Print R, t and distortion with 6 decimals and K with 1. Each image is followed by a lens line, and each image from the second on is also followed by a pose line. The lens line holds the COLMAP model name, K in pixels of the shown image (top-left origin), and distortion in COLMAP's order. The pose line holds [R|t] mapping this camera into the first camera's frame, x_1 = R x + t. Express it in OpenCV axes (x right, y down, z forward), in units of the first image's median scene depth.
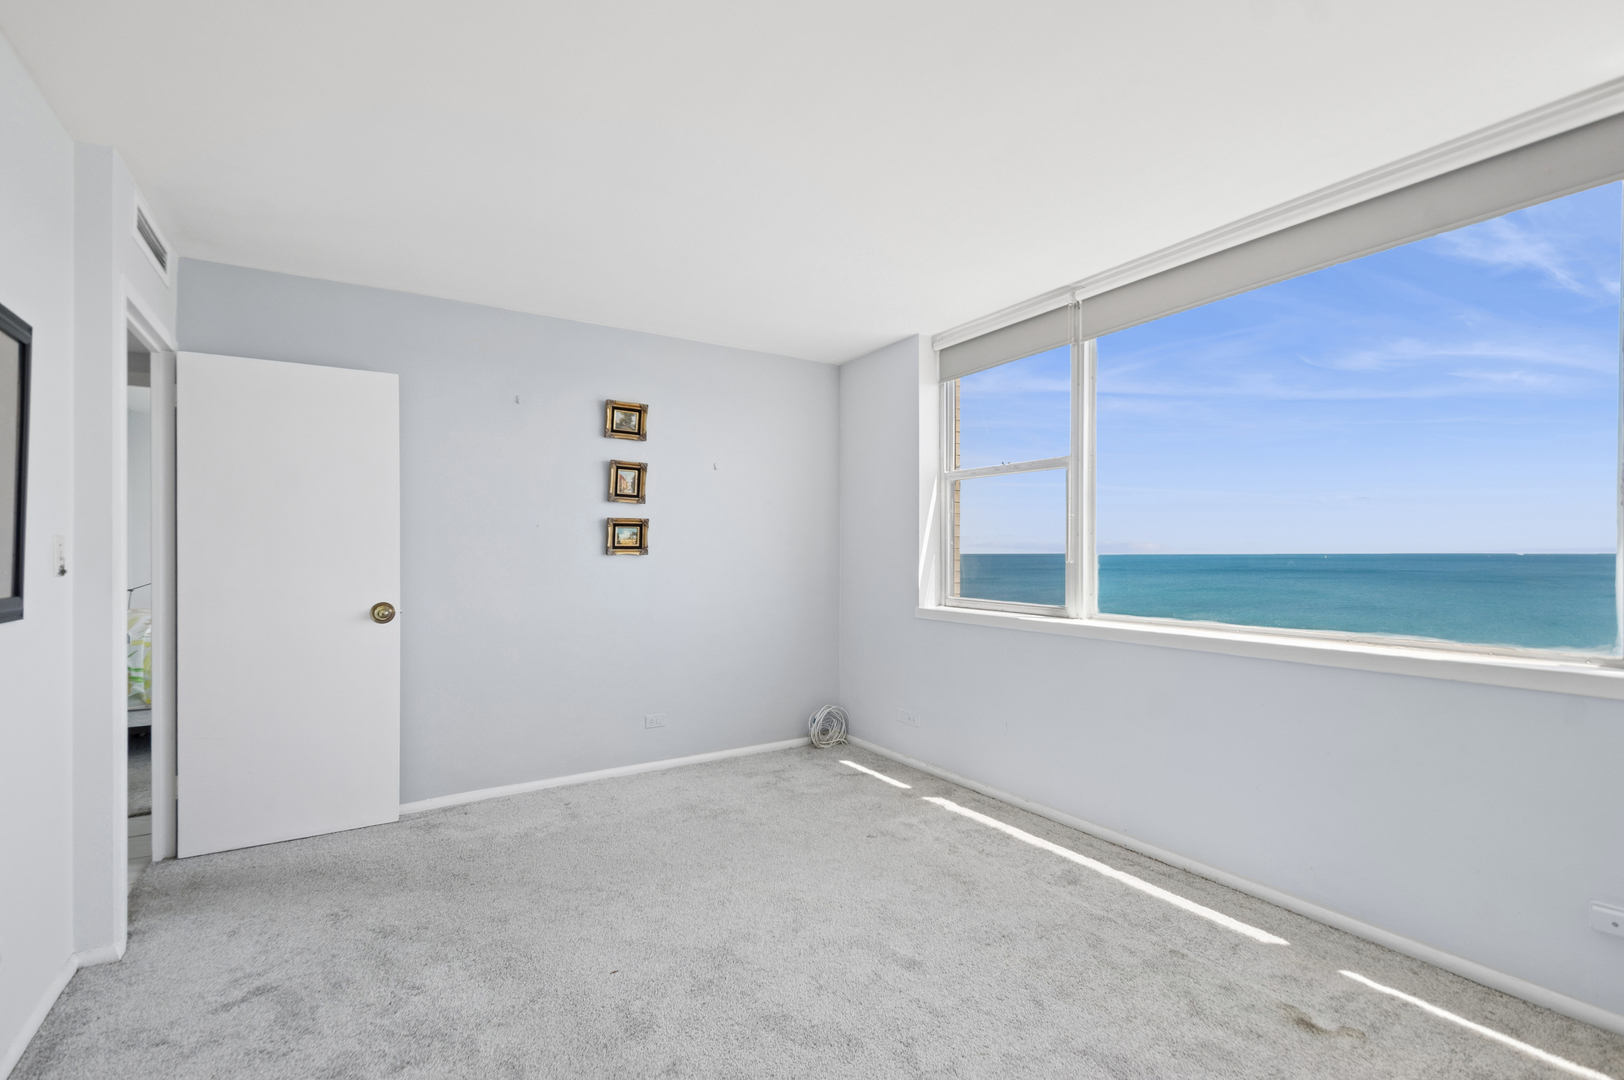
lens RADIAL K [[728.4, 0, 804.8], [0, 728.4, 551.1], [0, 0, 1]] dist [0.010137, -0.000995]
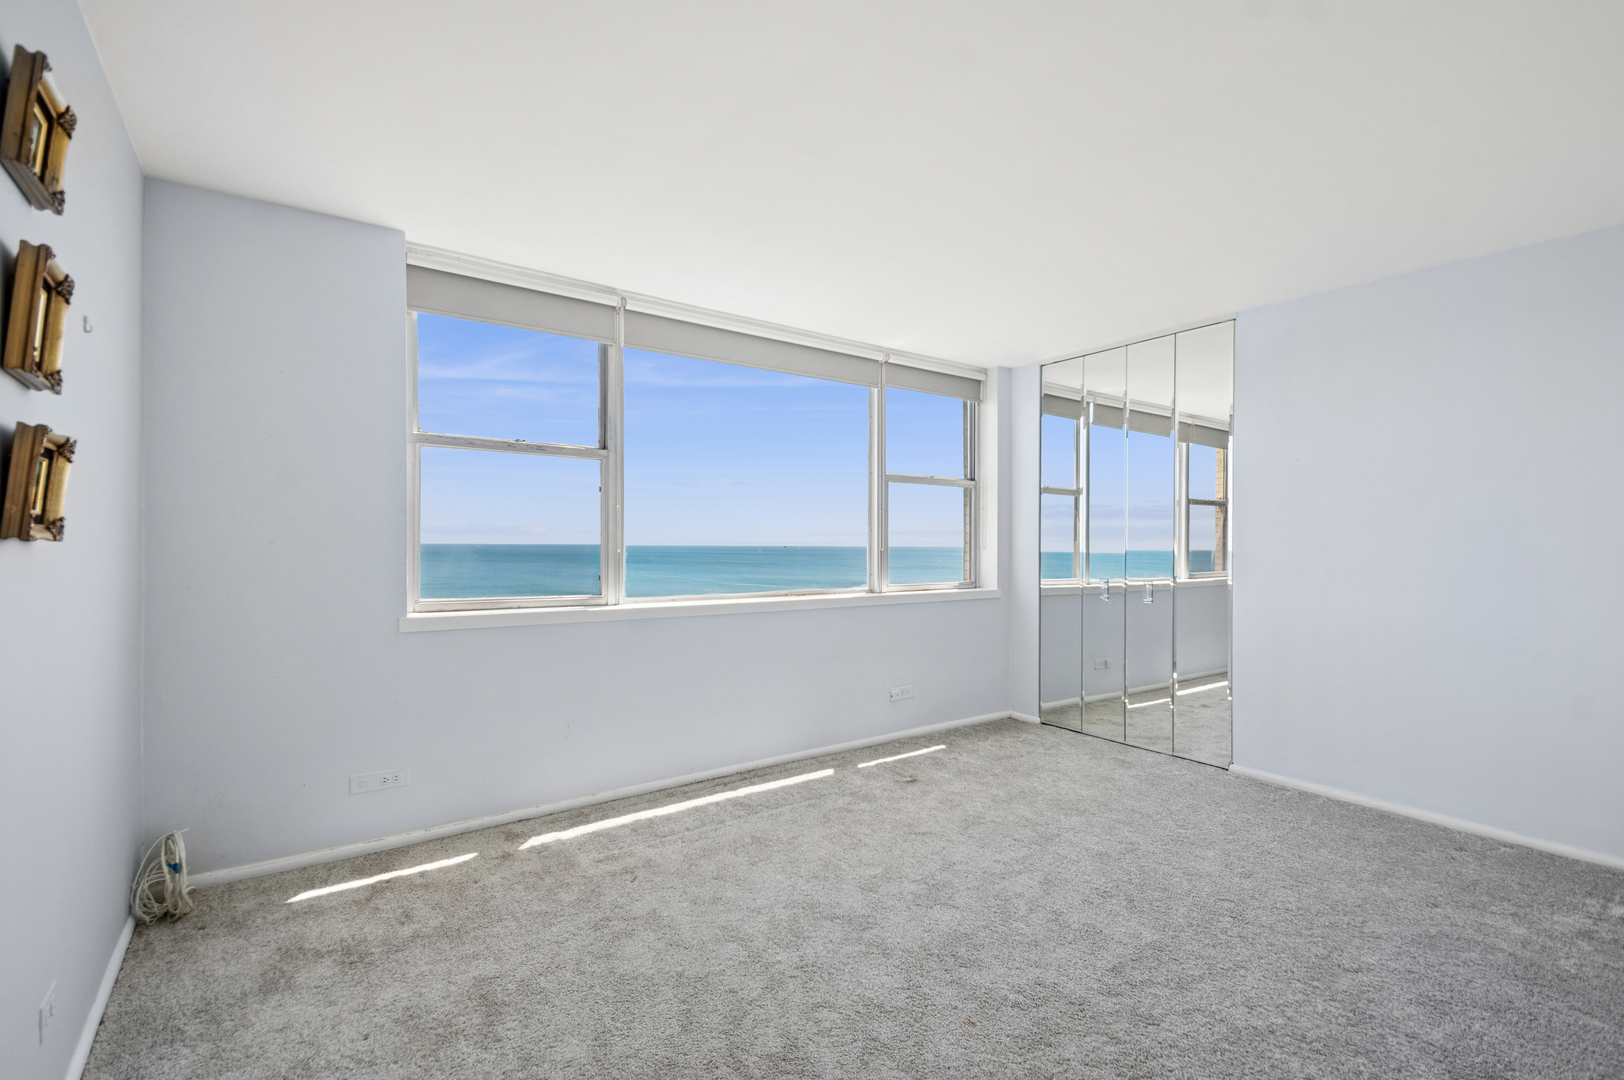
lens RADIAL K [[728.4, 0, 804.8], [0, 728.4, 551.1], [0, 0, 1]] dist [0.010137, -0.000995]
pose [[-0.070495, -0.010597, 0.997456, -0.702836], [-0.007734, 0.999919, 0.010077, 0.001022], [-0.997482, -0.007004, -0.070571, 0.796936]]
